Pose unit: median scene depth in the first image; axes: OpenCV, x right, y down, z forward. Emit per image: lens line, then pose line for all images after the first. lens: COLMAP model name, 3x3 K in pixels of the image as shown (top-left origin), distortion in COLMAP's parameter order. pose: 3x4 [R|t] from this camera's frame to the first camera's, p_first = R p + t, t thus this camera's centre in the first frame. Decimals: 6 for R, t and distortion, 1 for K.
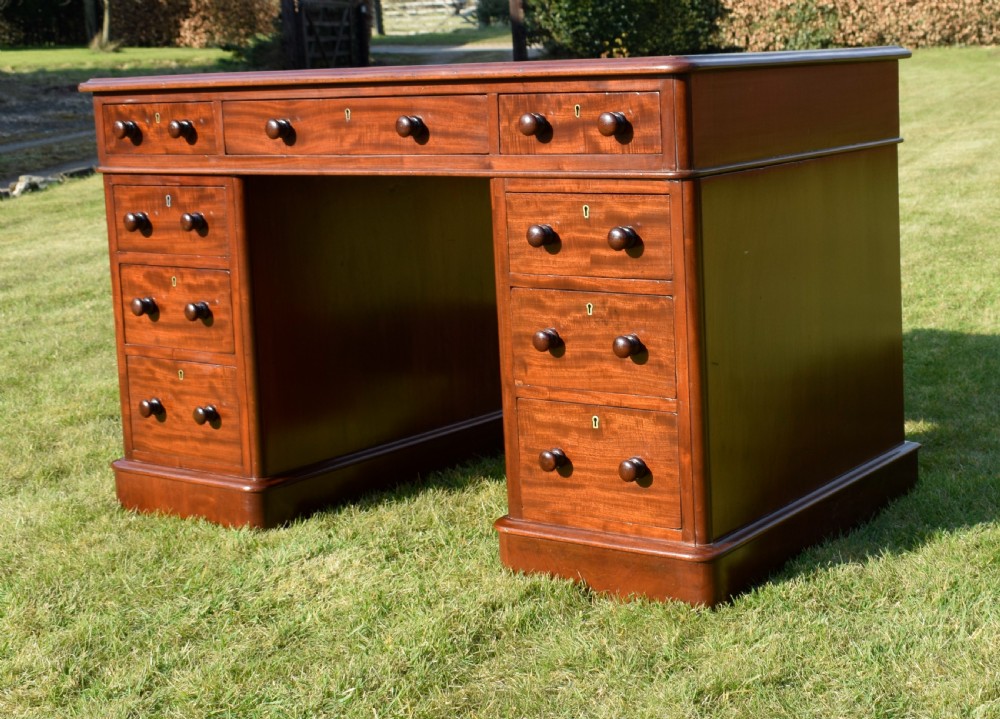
lens RADIAL K [[1622.9, 0, 662.3], [0, 1622.9, 333.0], [0, 0, 1]] dist [-0.028266, 0.018597]
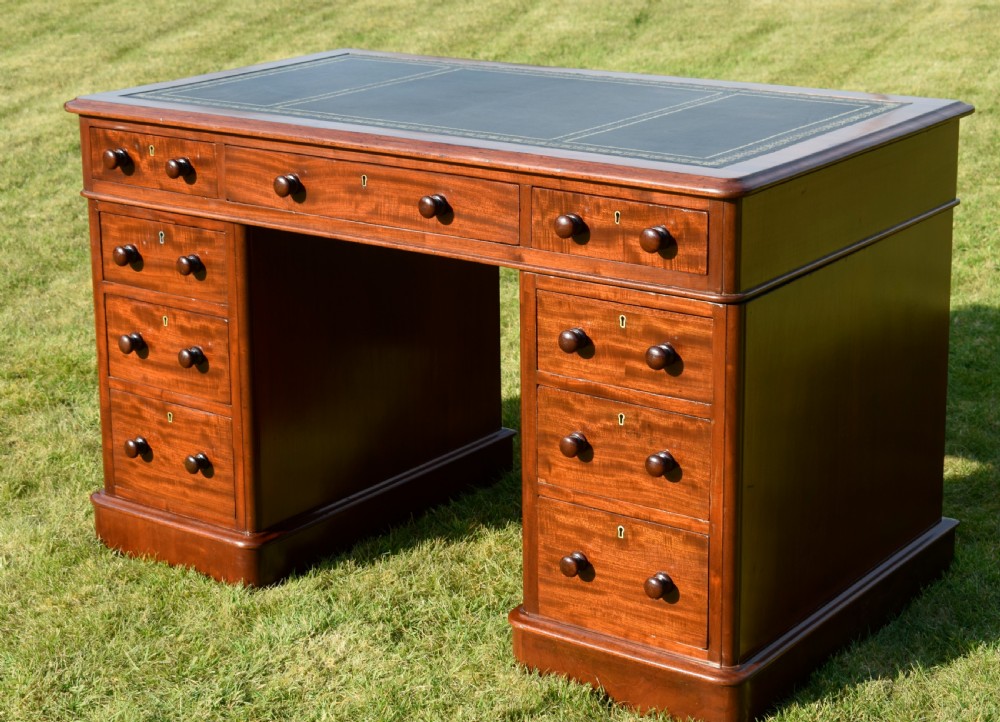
lens RADIAL K [[2045.8, 0, 472.0], [0, 2045.8, 361.2], [0, 0, 1]] dist [-0.023682, 0.003110]
pose [[0.997030, 0.038695, -0.066588, -0.049395], [-0.029738, 0.990988, 0.130607, -0.188140], [0.071042, -0.128239, 0.989196, -0.182495]]
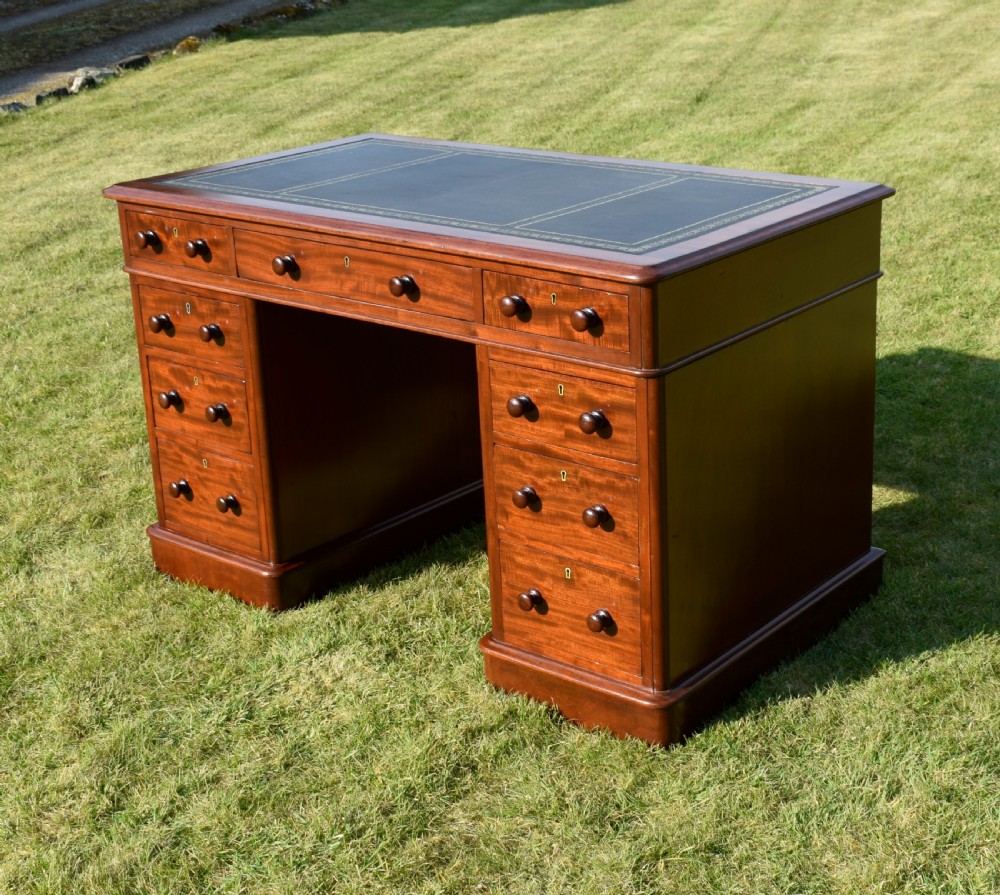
lens RADIAL K [[1605.0, 0, 603.7], [0, 1605.0, 493.4], [0, 0, 1]] dist [-0.019592, -0.002909]
pose [[0.996769, 0.038994, -0.070216, 0.053152], [-0.023514, 0.977608, 0.209116, -0.210033], [0.076798, -0.206789, 0.975367, -0.041947]]
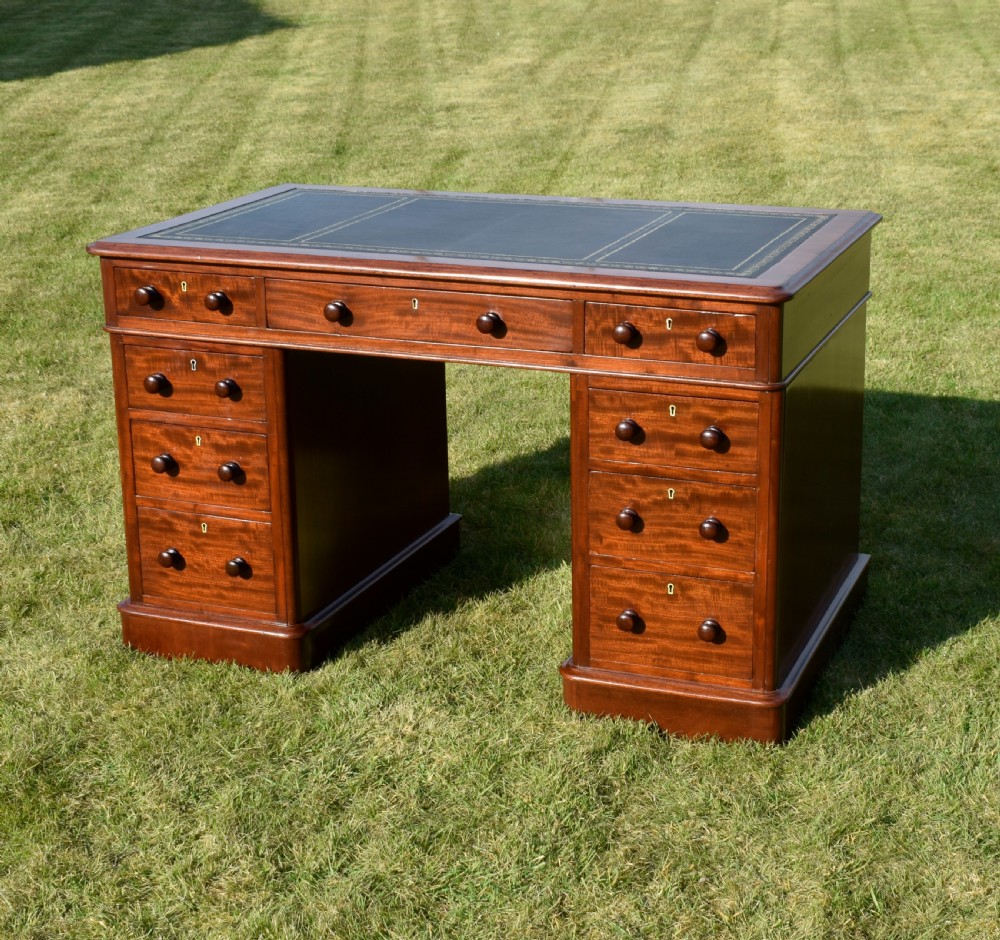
lens RADIAL K [[1789.4, 0, 588.8], [0, 1789.4, 470.6], [0, 0, 1]] dist [-0.030641, -0.055432]
pose [[0.975408, -0.039979, 0.216749, -0.341417], [0.009112, 0.989885, 0.141581, -0.191526], [-0.220216, -0.136124, 0.965906, -0.175181]]
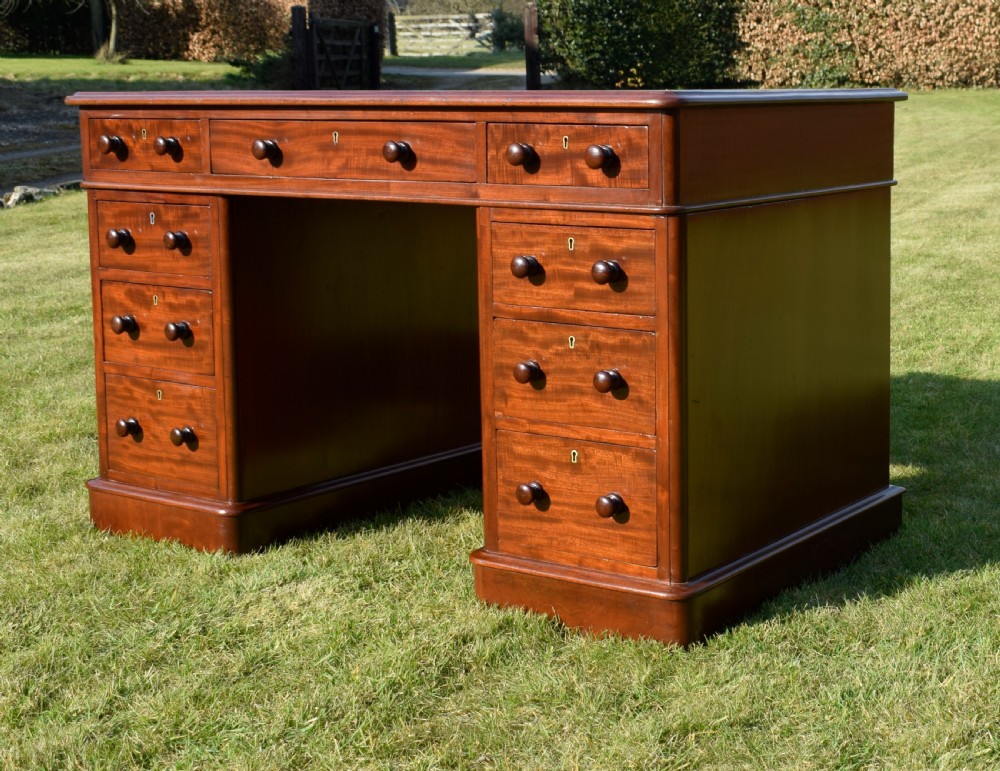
lens RADIAL K [[1641.4, 0, 703.1], [0, 1641.4, 360.1], [0, 0, 1]] dist [-0.022354, 0.002617]
pose [[0.999262, 0.032708, 0.020131, 0.014399], [-0.032615, 0.999456, -0.004948, -0.001379], [-0.020282, 0.004288, 0.999785, -0.004124]]
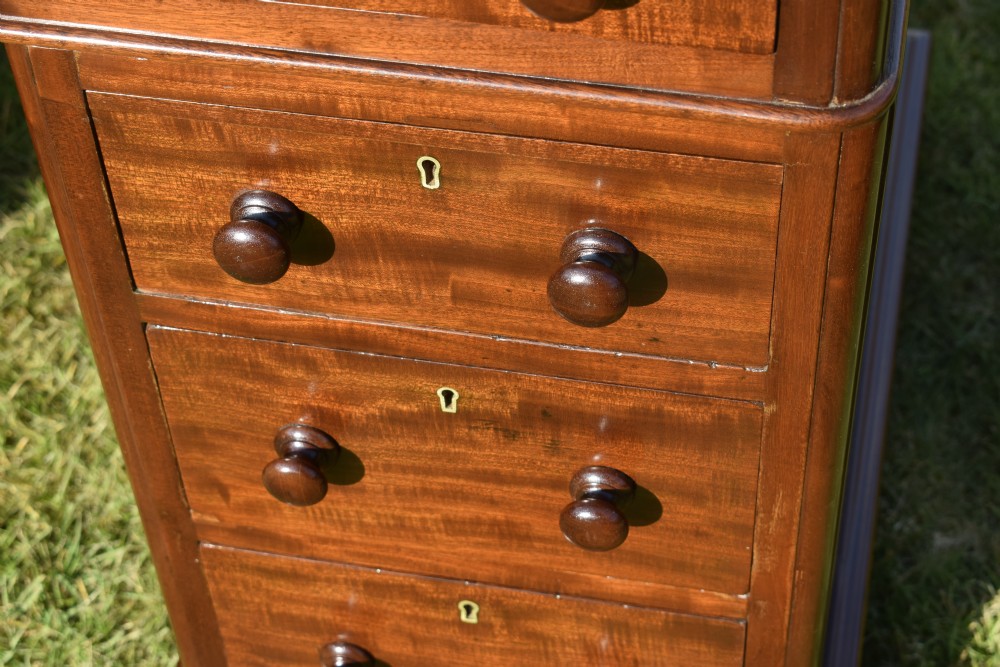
lens RADIAL K [[2111.8, 0, 500.0], [0, 2111.8, 333.5], [0, 0, 1]] dist [0.001480, 0.047303]
pose [[0.937469, -0.260991, 0.230297, -0.116643], [0.069614, 0.788859, 0.610619, -0.253265], [-0.341038, -0.556405, 0.757699, 0.638316]]
